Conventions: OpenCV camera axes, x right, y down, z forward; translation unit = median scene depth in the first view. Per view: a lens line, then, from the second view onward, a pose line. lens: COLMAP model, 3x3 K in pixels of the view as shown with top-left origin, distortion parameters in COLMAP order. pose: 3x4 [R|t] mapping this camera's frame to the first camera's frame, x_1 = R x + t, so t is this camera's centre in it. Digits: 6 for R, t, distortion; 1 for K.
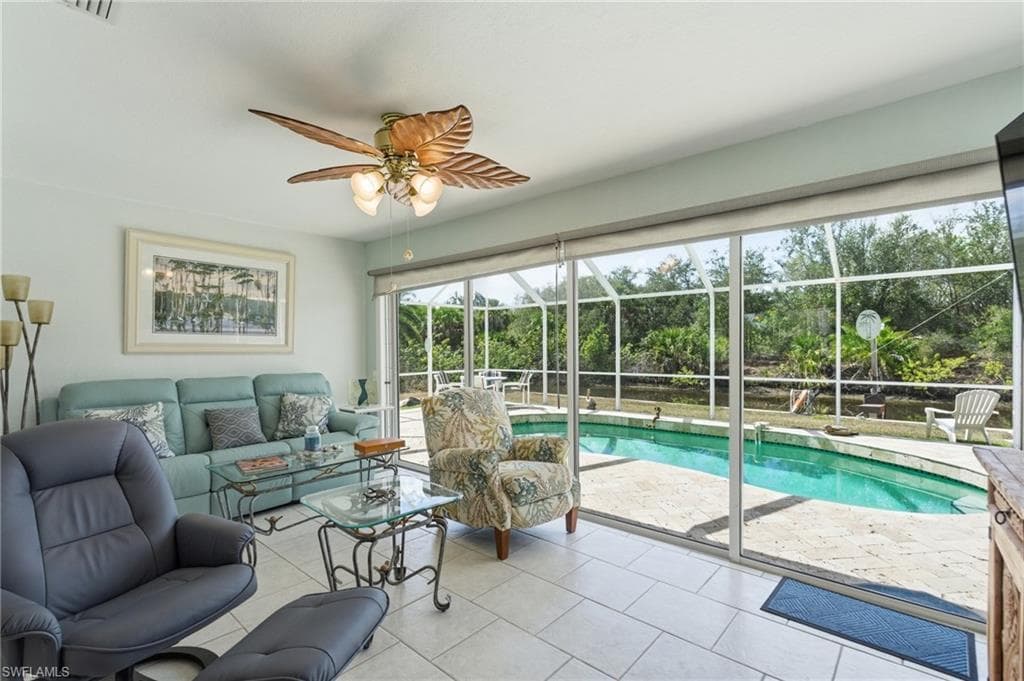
lens RADIAL K [[462.6, 0, 513.3], [0, 462.6, 348.1], [0, 0, 1]] dist [-0.002053, 0.001182]
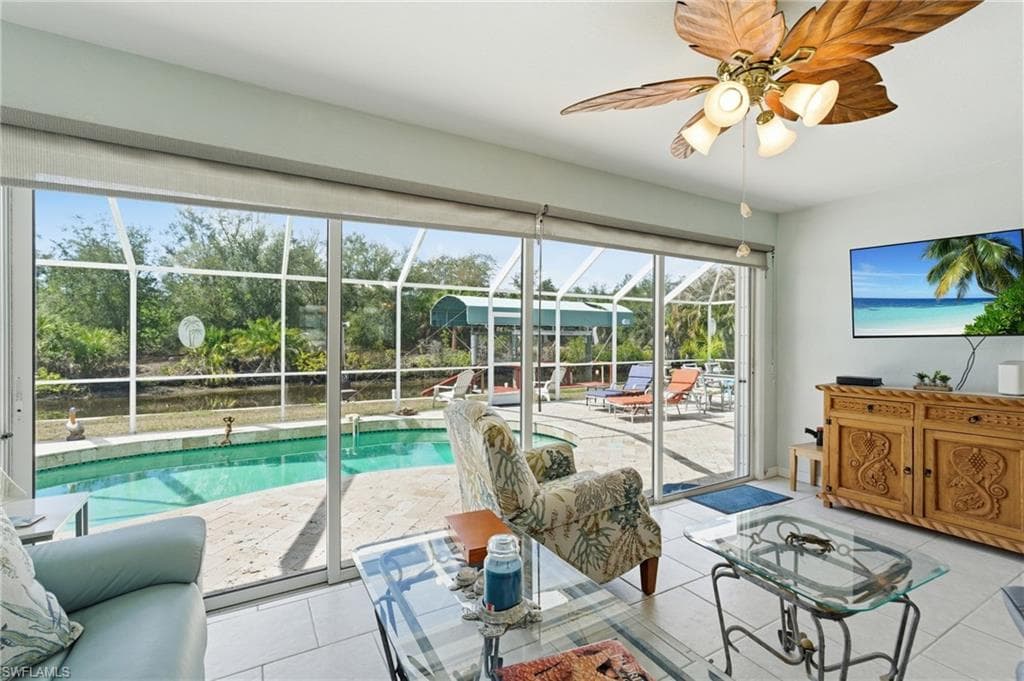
lens RADIAL K [[462.6, 0, 512.5], [0, 462.6, 334.6], [0, 0, 1]] dist [-0.002053, 0.001182]
pose [[0.322396, 0.016376, 0.946463, -0.273977], [0.000468, 0.999847, -0.017459, 0.002856], [-0.946605, 0.006072, 0.322339, 0.296699]]
